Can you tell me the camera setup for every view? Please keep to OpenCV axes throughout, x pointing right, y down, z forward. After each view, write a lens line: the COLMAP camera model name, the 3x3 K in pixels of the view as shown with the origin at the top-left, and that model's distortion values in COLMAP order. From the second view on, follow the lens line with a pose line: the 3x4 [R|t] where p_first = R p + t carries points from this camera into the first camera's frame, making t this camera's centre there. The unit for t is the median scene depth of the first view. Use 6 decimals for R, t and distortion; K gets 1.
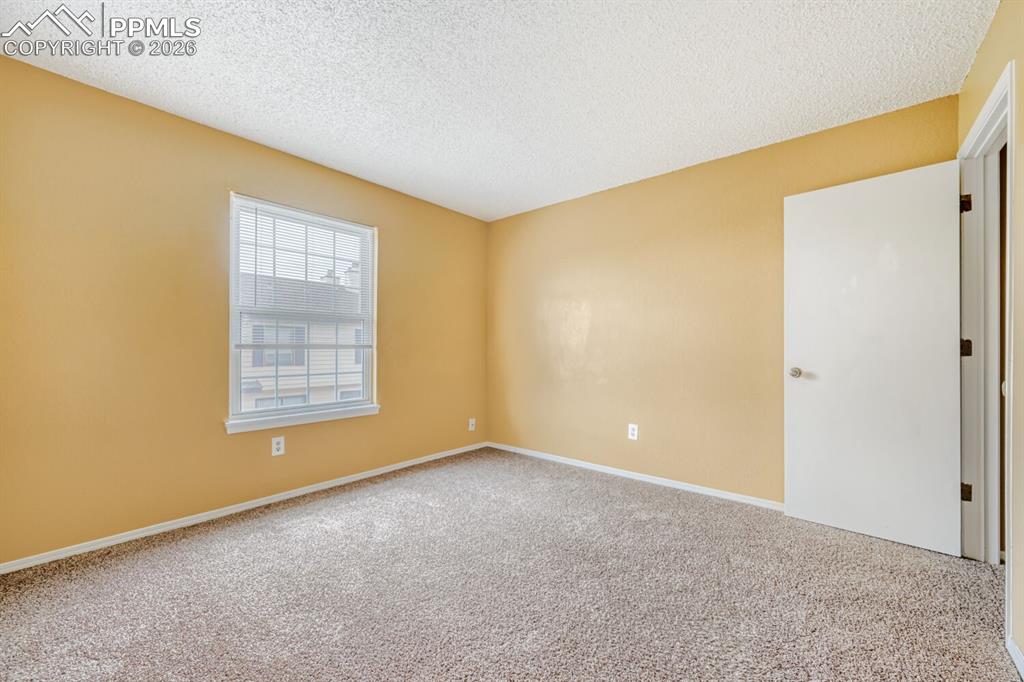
lens RADIAL K [[404.0, 0, 514.6], [0, 404.0, 343.0], [0, 0, 1]] dist [-0.000061, -0.000049]
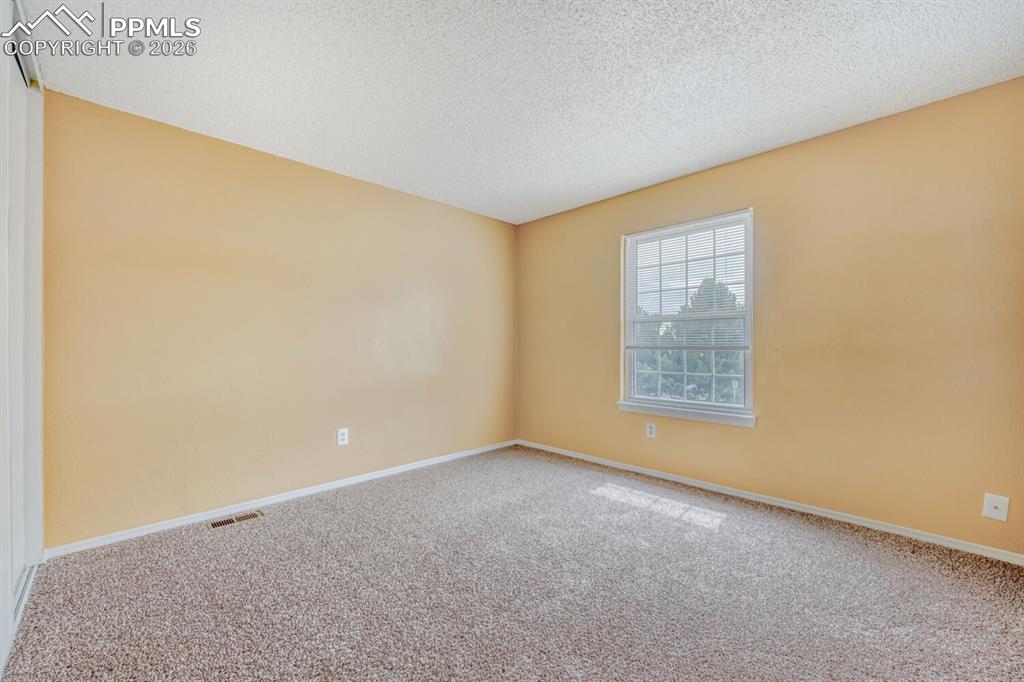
lens RADIAL K [[404.0, 0, 514.6], [0, 404.0, 343.0], [0, 0, 1]] dist [-0.000061, -0.000049]
pose [[-0.082654, -0.015351, -0.996460, 0.827092], [0.004307, 0.999867, -0.015760, 0.016021], [0.996569, -0.005594, -0.082576, 0.876220]]
